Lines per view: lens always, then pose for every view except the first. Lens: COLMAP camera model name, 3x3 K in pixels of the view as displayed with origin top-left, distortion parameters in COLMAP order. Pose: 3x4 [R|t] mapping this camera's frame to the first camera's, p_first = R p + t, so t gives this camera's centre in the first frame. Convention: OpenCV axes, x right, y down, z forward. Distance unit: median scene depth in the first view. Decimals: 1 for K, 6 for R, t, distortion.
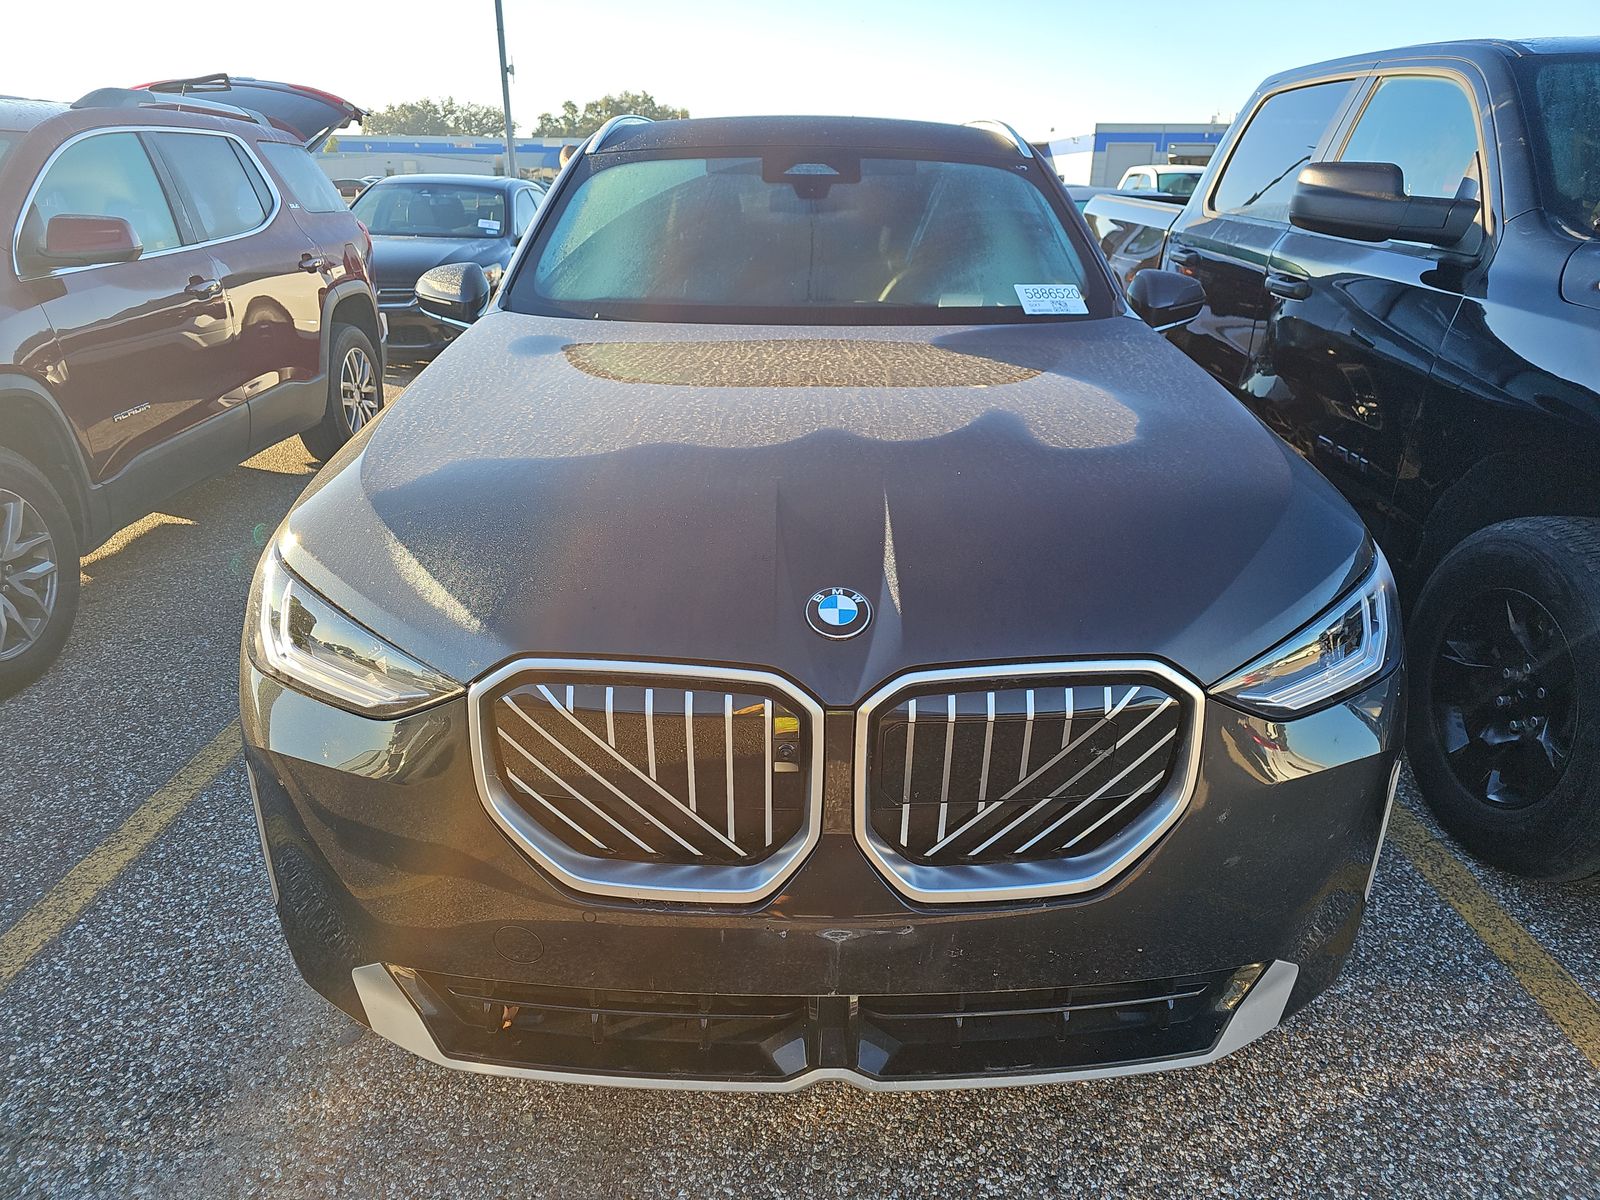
lens RADIAL K [[1100.4, 0, 804.7], [0, 1100.4, 608.5], [0, 0, 1]] dist [0.026930, -0.000523]
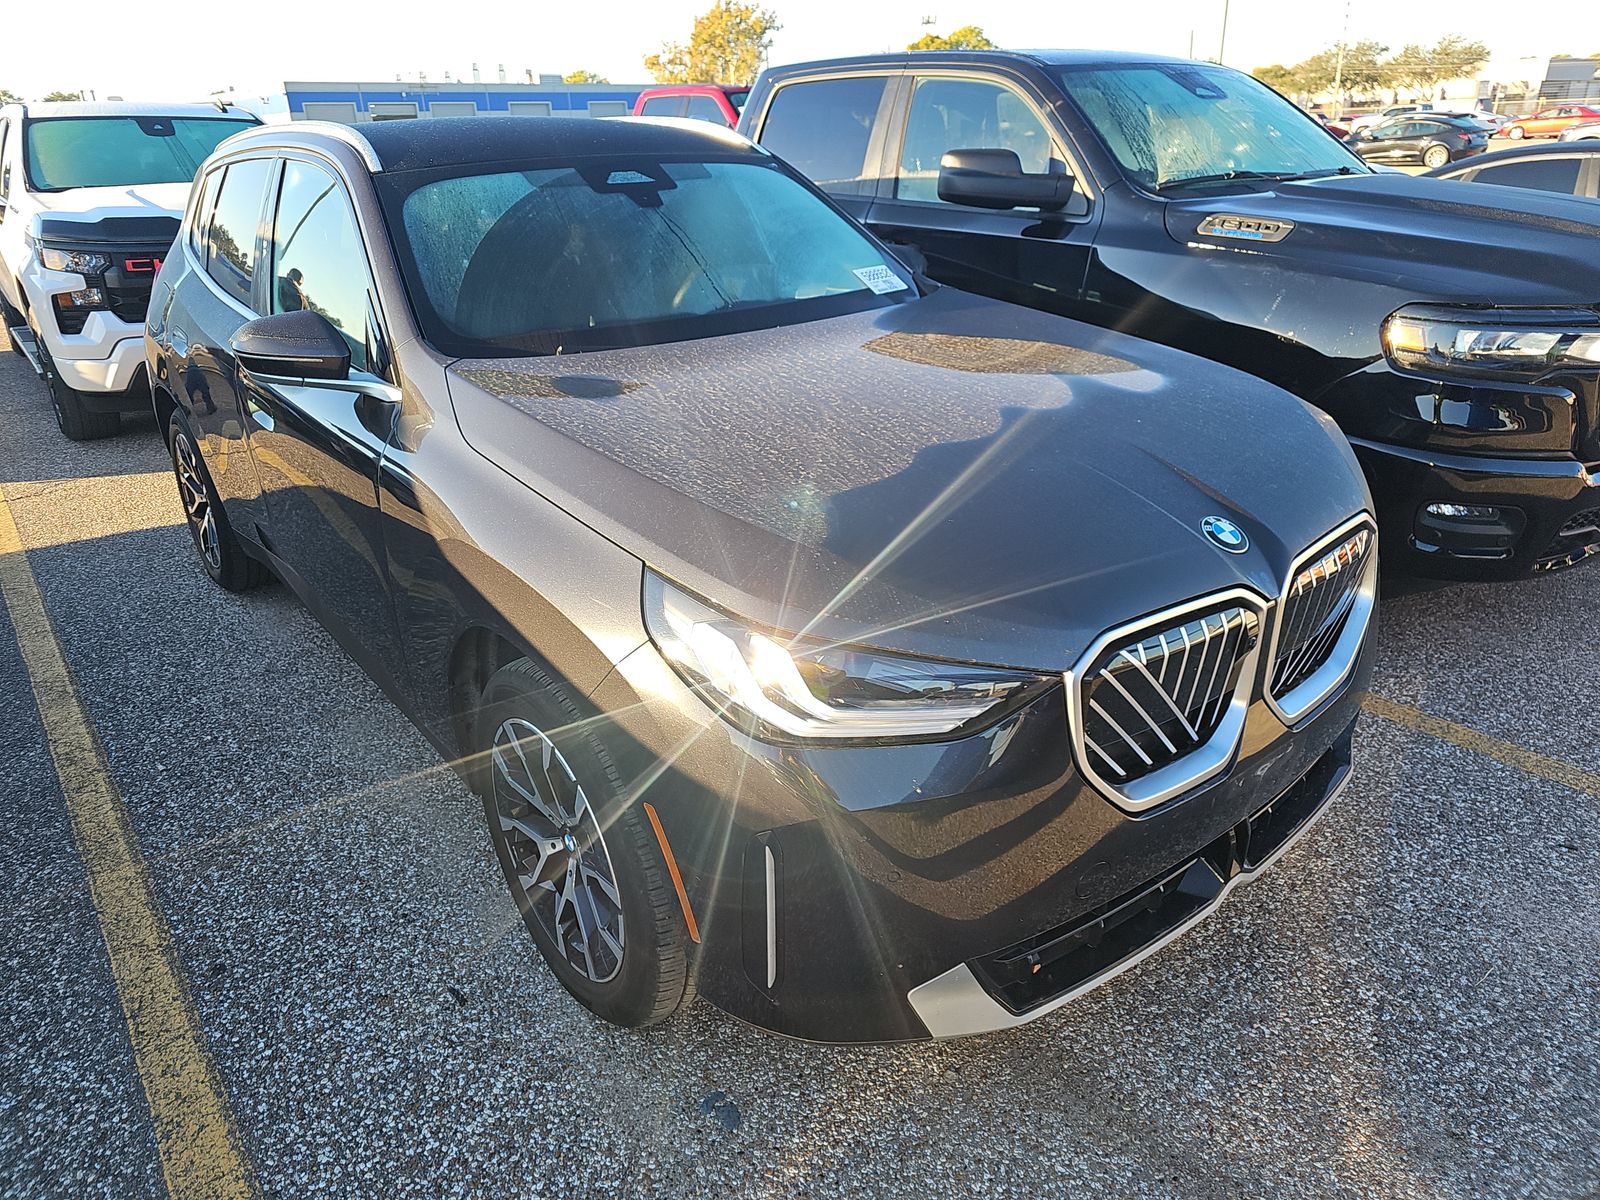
lens RADIAL K [[1096.2, 0, 805.2], [0, 1096.2, 595.6], [0, 0, 1]] dist [0.020827, -0.005270]
pose [[0.777539, -0.272969, 0.566499, -0.628270], [0.258089, 0.960026, 0.108356, -0.110710], [-0.573432, 0.061956, 0.816907, 0.122458]]
